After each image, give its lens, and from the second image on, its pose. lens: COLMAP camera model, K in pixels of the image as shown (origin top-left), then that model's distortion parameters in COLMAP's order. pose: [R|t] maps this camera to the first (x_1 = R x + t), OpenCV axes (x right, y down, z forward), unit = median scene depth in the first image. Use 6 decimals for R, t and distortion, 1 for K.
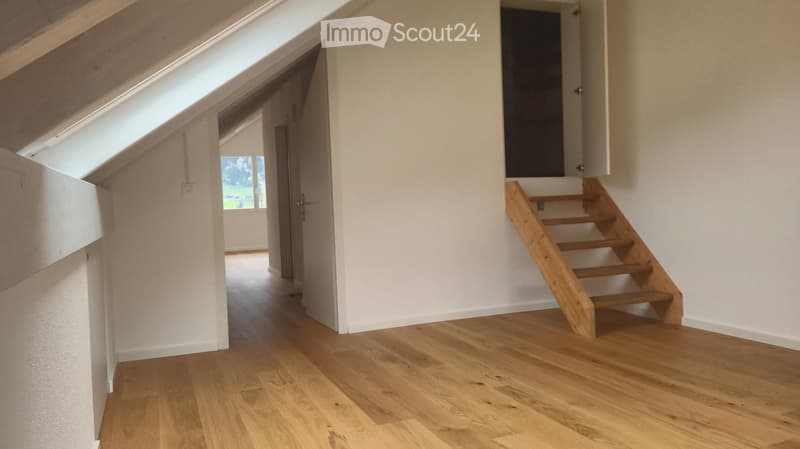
lens RADIAL K [[597.8, 0, 400.0], [0, 597.8, 224.5], [0, 0, 1]] dist [0.041368, -0.001149]
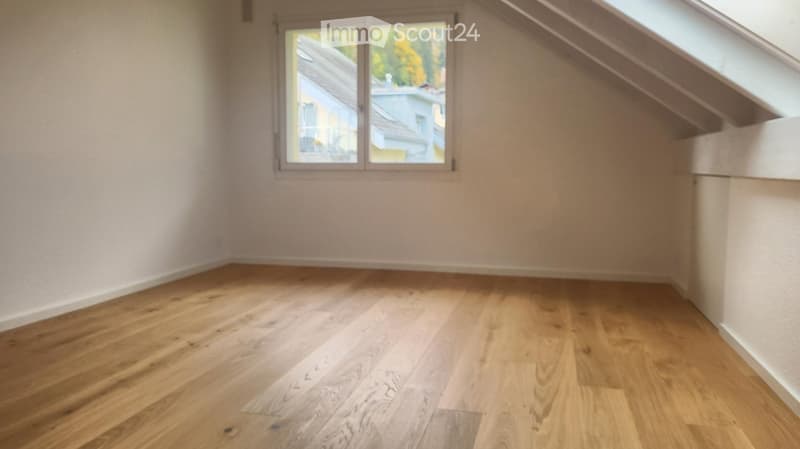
lens RADIAL K [[621.2, 0, 400.0], [0, 621.2, 224.5], [0, 0, 1]] dist [0.002085, -0.000215]
pose [[-0.806352, -0.022071, 0.591024, -0.440973], [0.050501, 0.993084, 0.105986, -0.024337], [-0.589276, 0.115309, -0.799661, 1.694701]]
